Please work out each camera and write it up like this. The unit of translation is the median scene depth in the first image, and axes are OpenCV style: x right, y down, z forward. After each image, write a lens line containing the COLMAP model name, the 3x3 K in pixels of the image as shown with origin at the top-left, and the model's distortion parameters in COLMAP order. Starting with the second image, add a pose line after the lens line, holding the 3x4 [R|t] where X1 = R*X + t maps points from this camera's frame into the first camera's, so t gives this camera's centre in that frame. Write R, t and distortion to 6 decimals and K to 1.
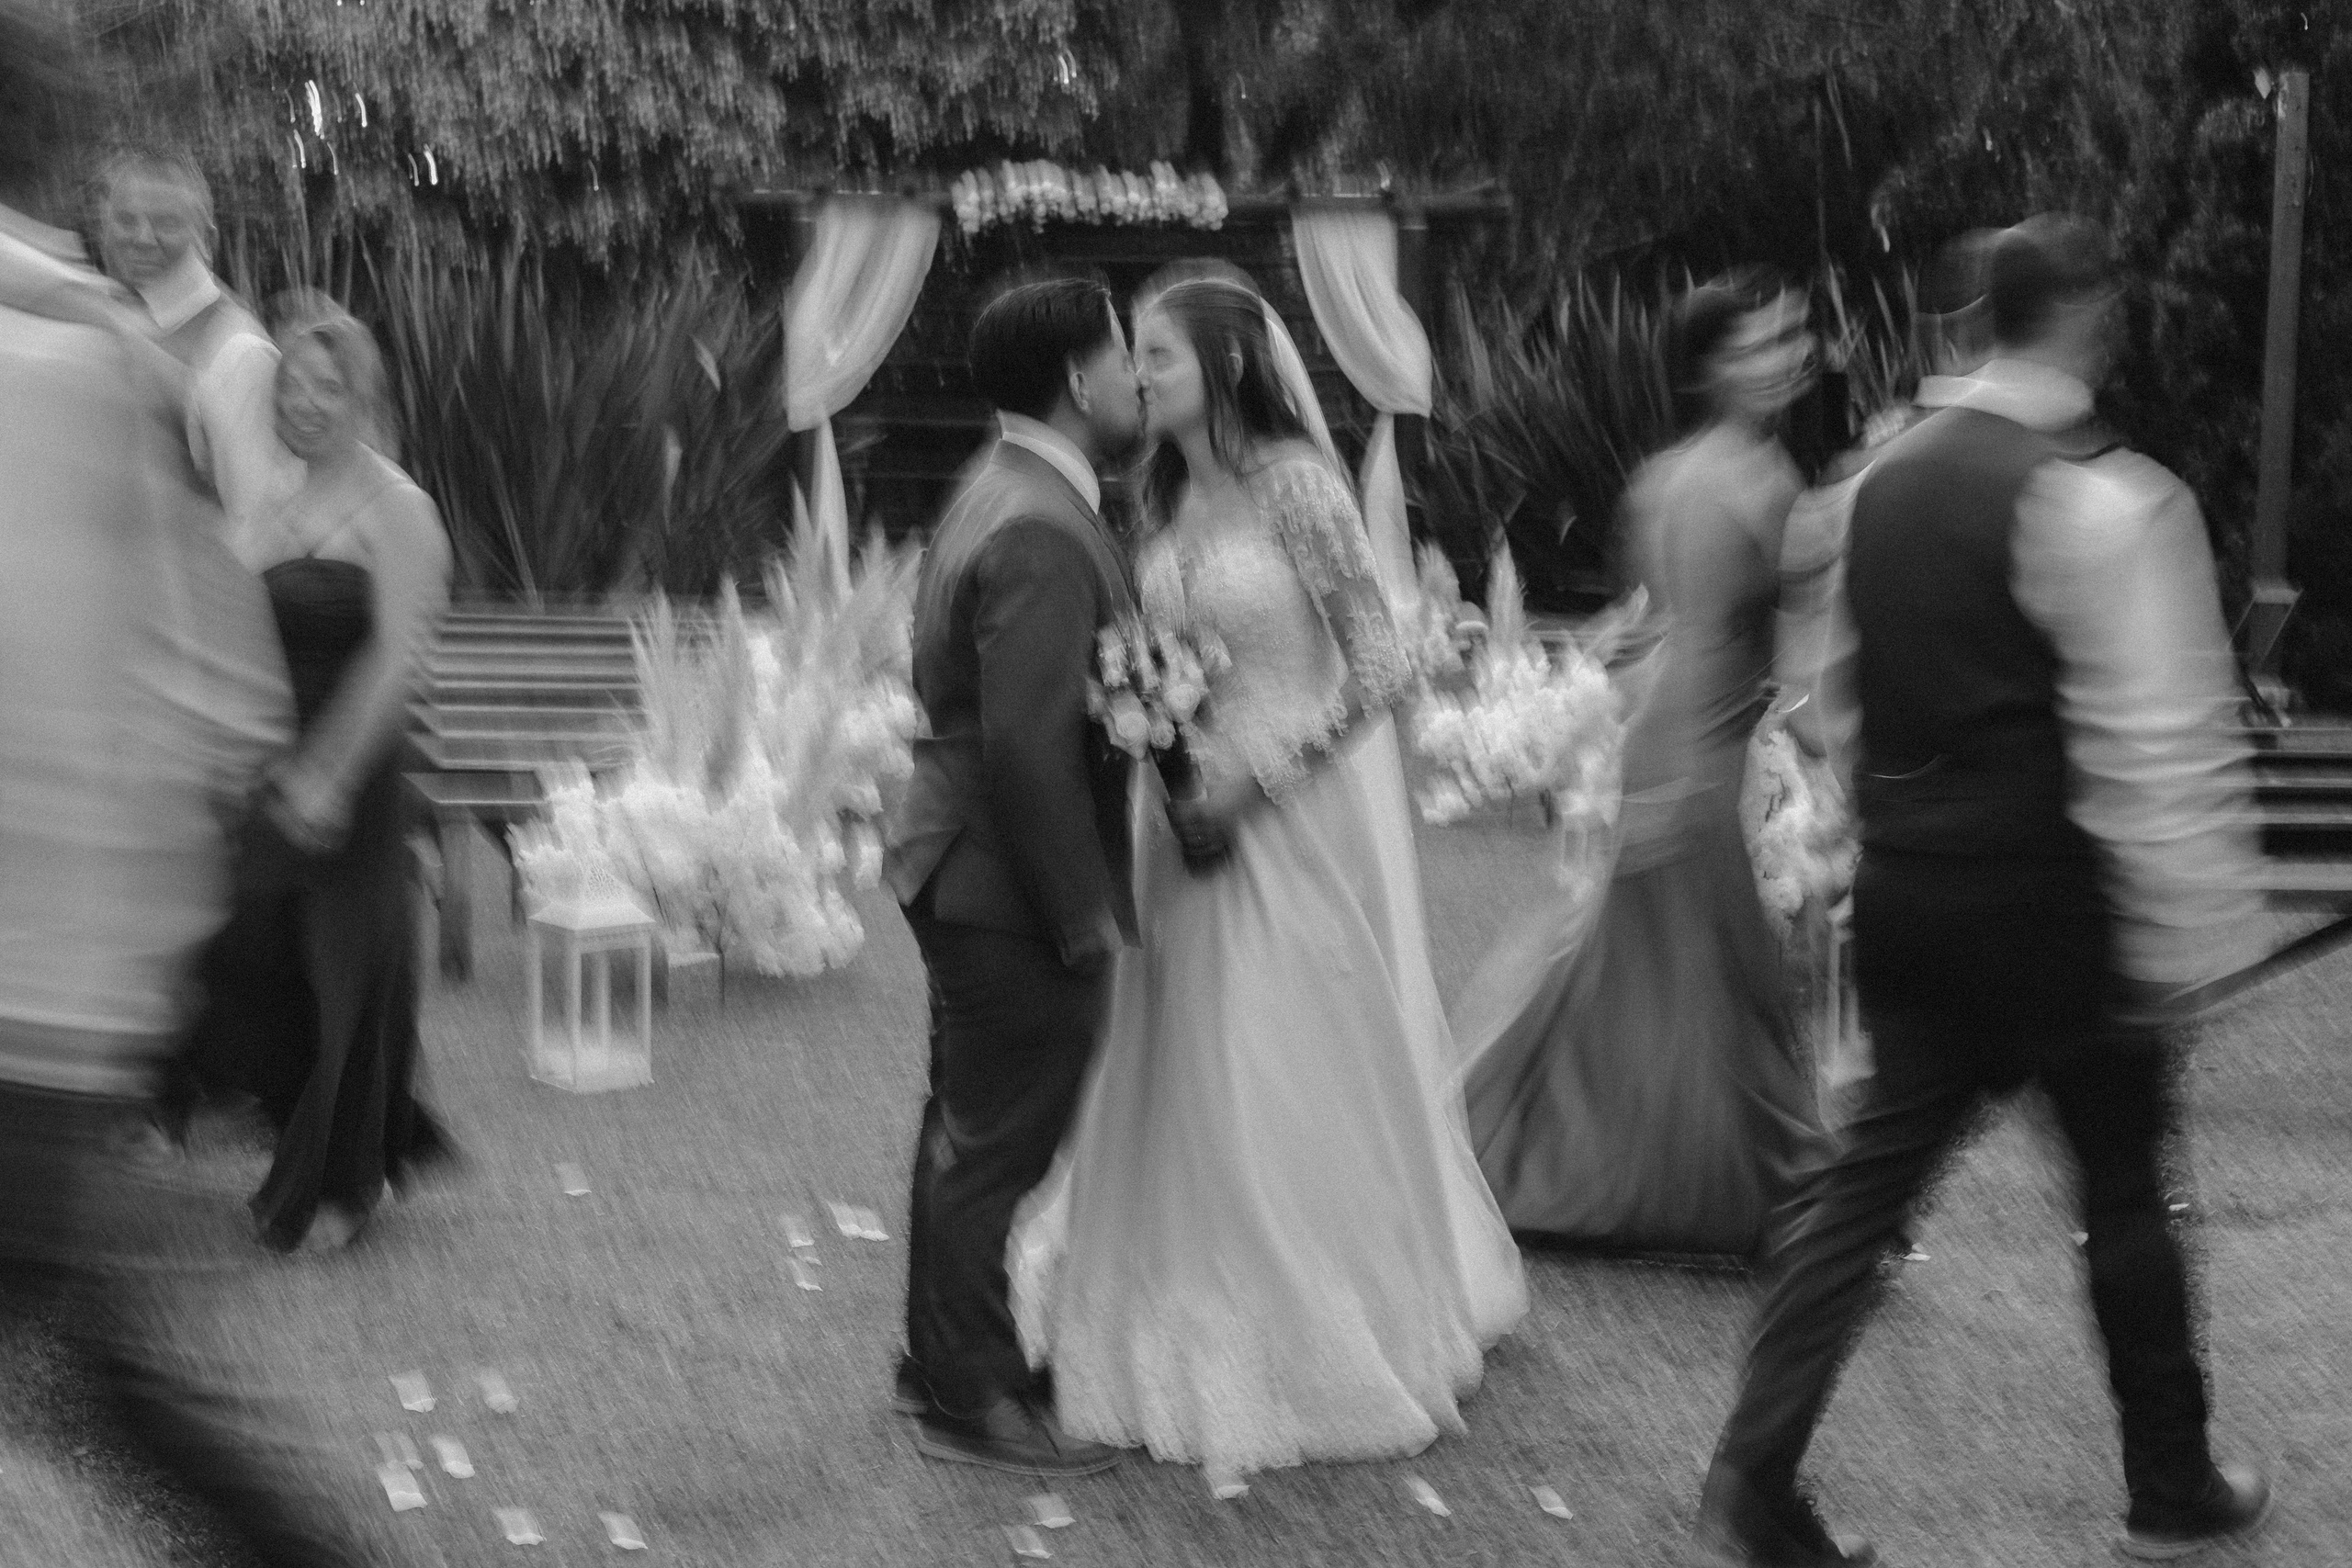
lens RADIAL K [[3425.0, 0, 1175.5], [0, 3425.0, 779.3], [0, 0, 1]] dist [-0.006869, 0.000000]
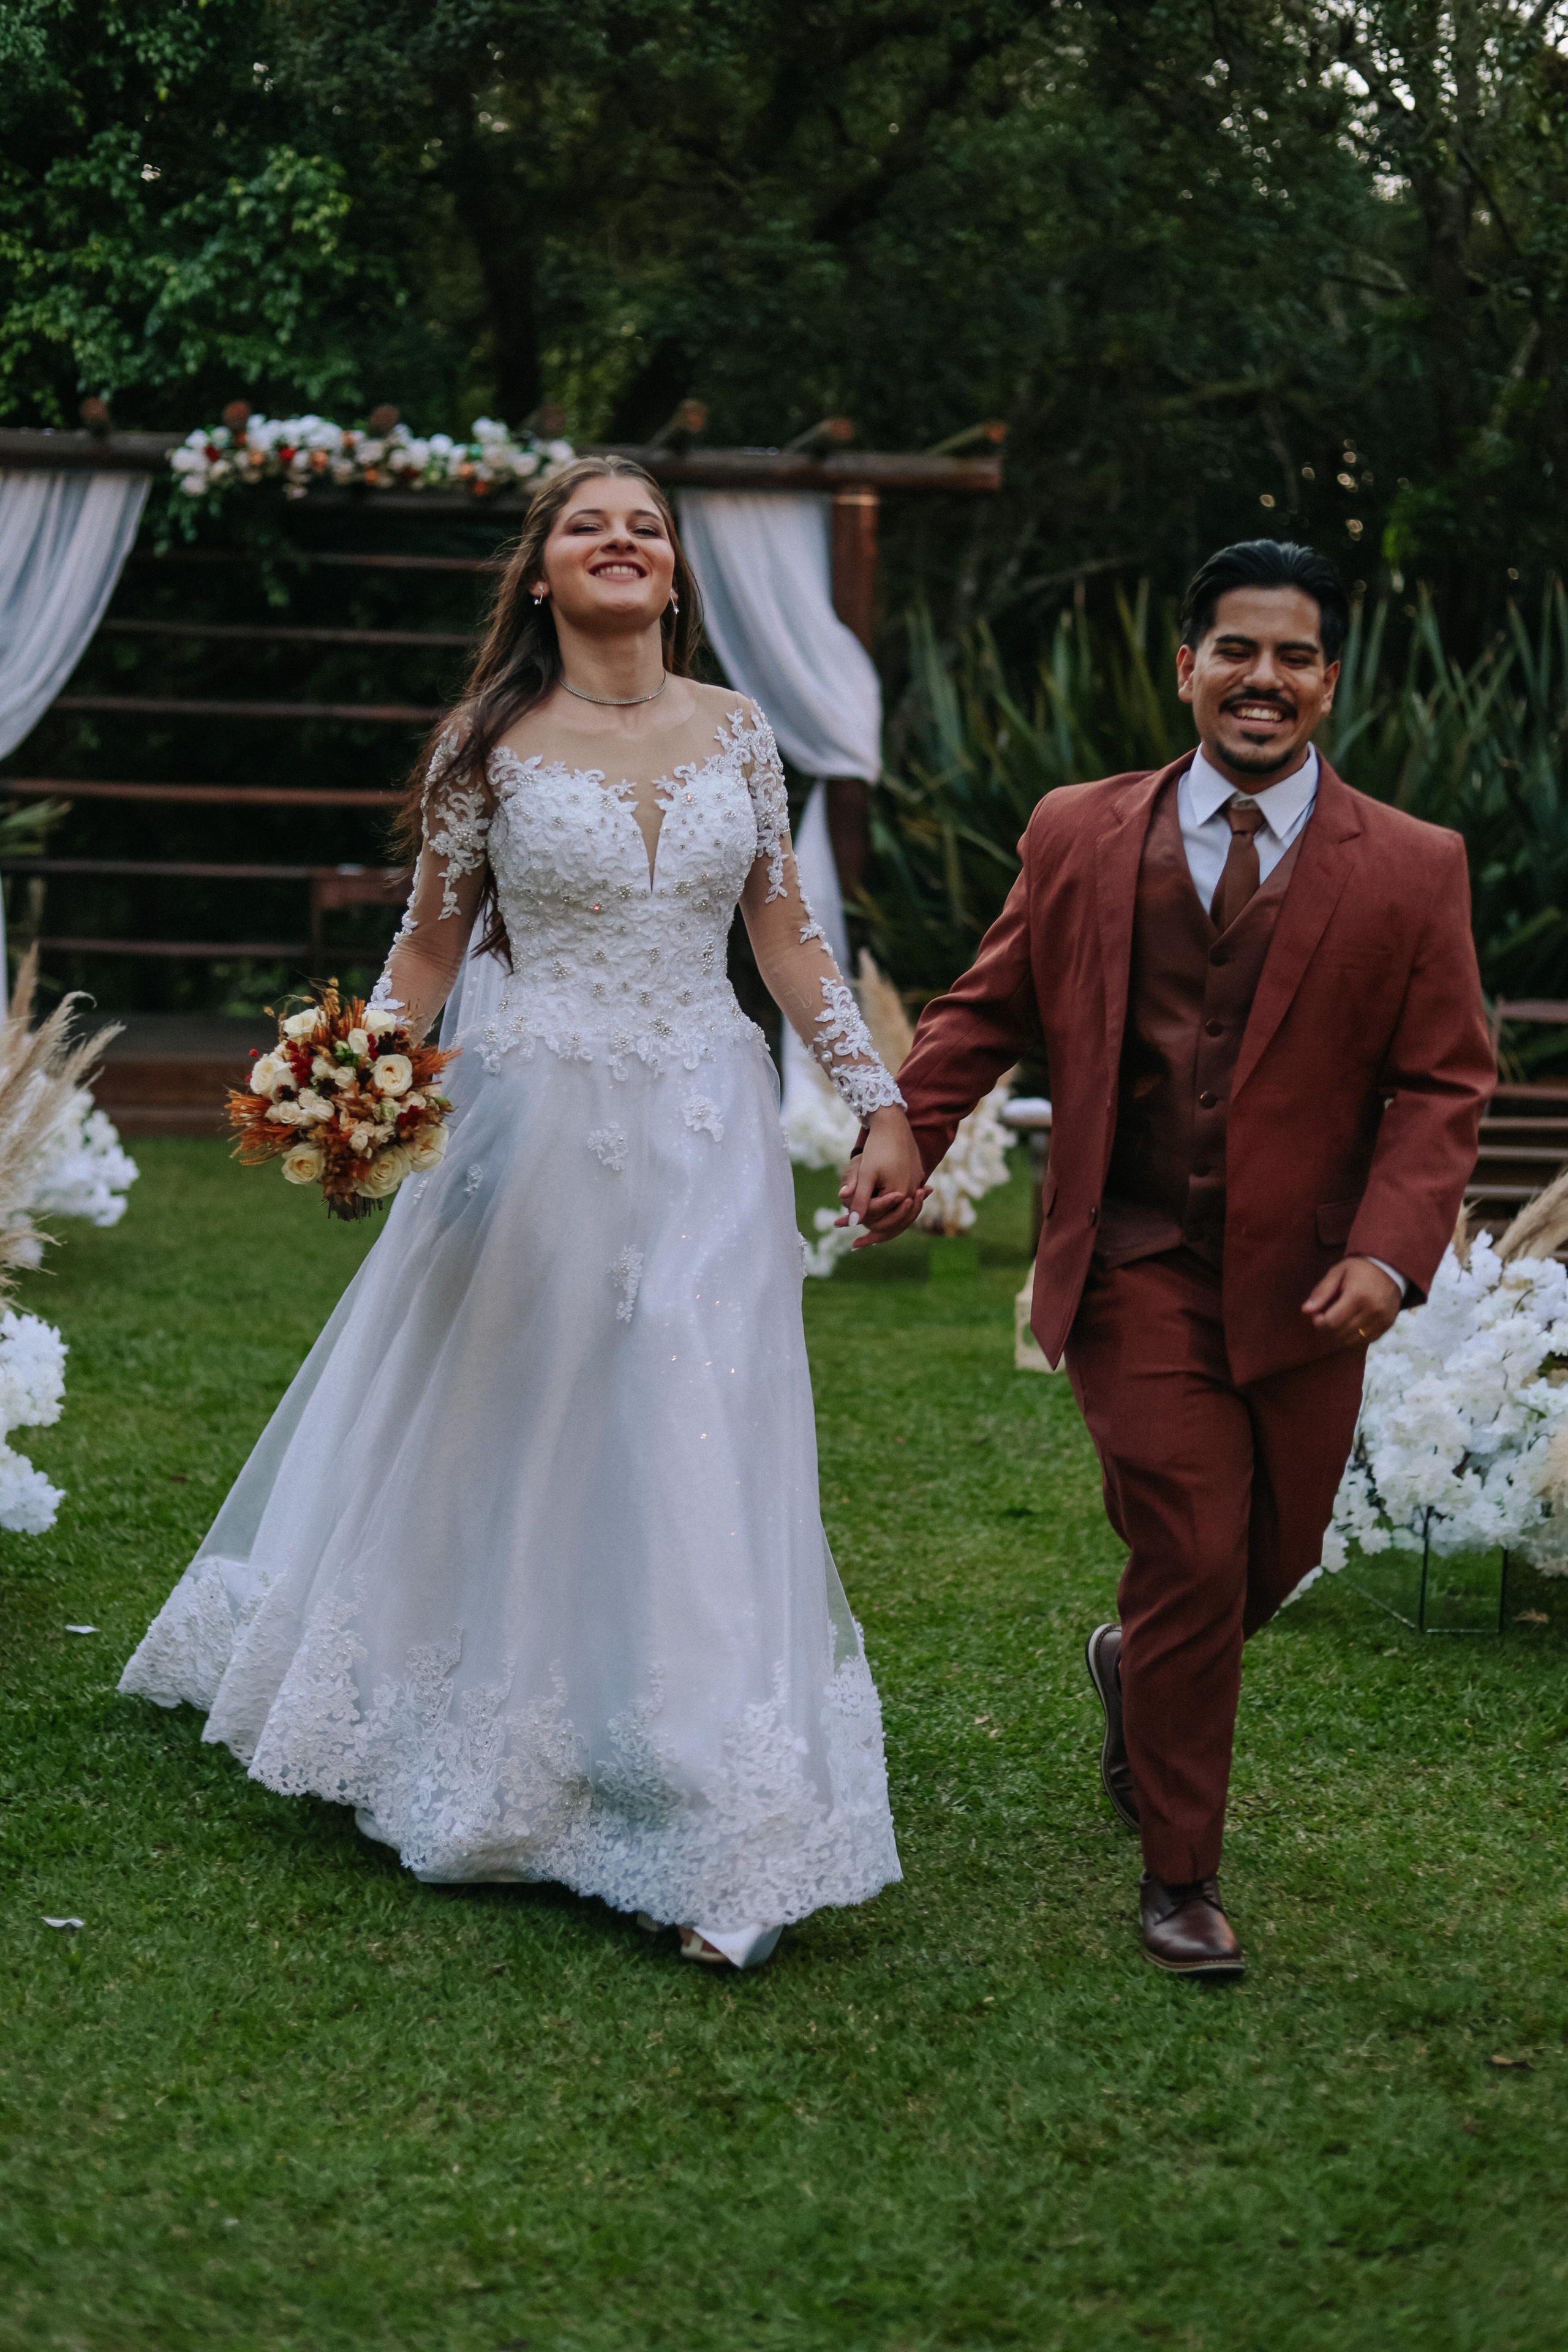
lens RADIAL K [[3425.4, 0, 786.3], [0, 3425.4, 1173.8], [0, 0, 1]] dist [-0.006869, 0.000000]
pose [[0.993657, 0.002540, 0.112421, -0.018627], [-0.002099, 0.999990, -0.004039, -0.024126], [-0.112430, 0.003777, 0.993652, 0.308723]]
